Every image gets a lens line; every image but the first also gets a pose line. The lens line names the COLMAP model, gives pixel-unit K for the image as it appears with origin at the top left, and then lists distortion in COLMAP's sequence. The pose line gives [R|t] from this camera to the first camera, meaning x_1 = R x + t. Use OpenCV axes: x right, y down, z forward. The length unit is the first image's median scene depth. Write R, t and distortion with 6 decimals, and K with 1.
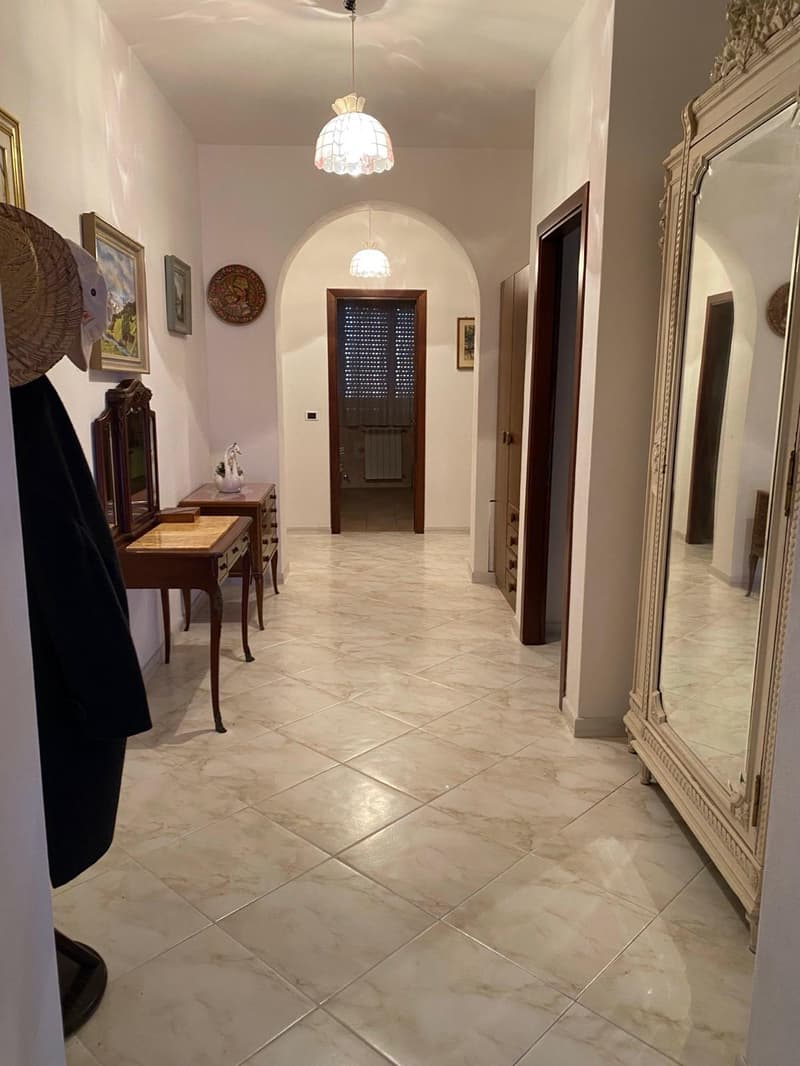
lens RADIAL K [[798.4, 0, 399.2], [0, 798.4, 533.7], [0, 0, 1]] dist [0.070860, 0.000626]
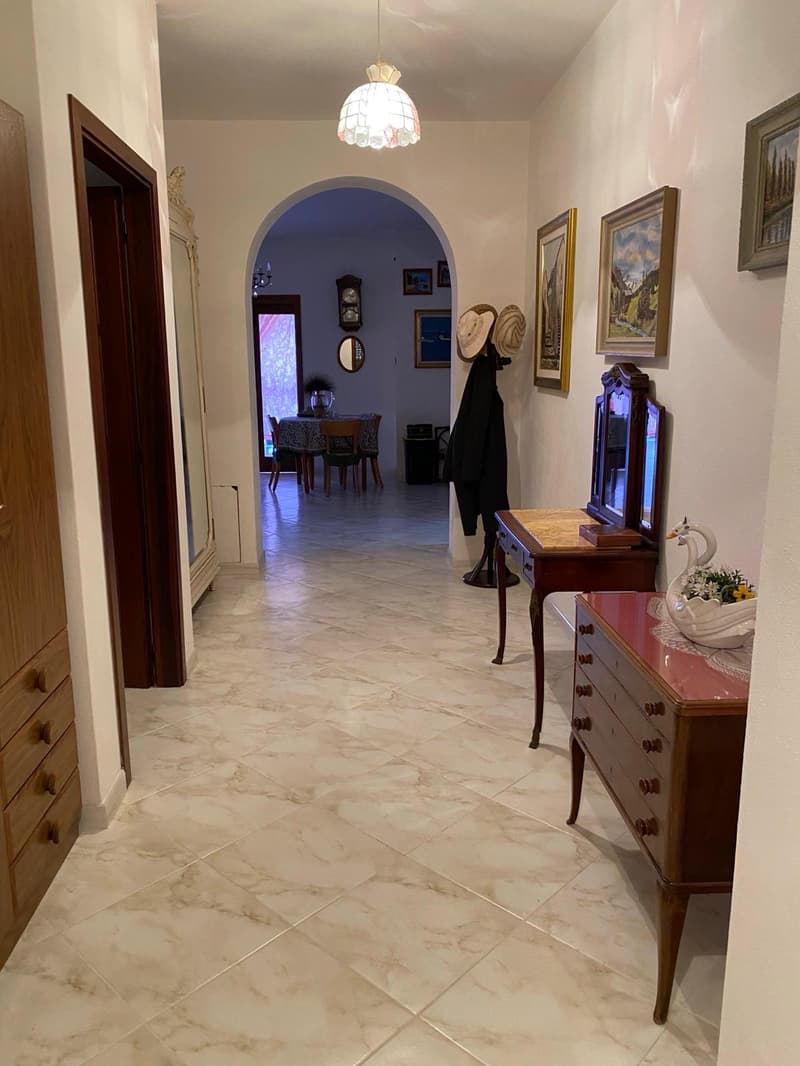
lens RADIAL K [[798.4, 0, 396.4], [0, 798.4, 539.7], [0, 0, 1]] dist [0.070860, 0.000626]
pose [[-0.999953, -0.006578, -0.007149, -0.056384], [-0.008896, 0.915677, 0.401816, -0.335834], [0.003903, 0.401861, -0.915692, 1.727956]]
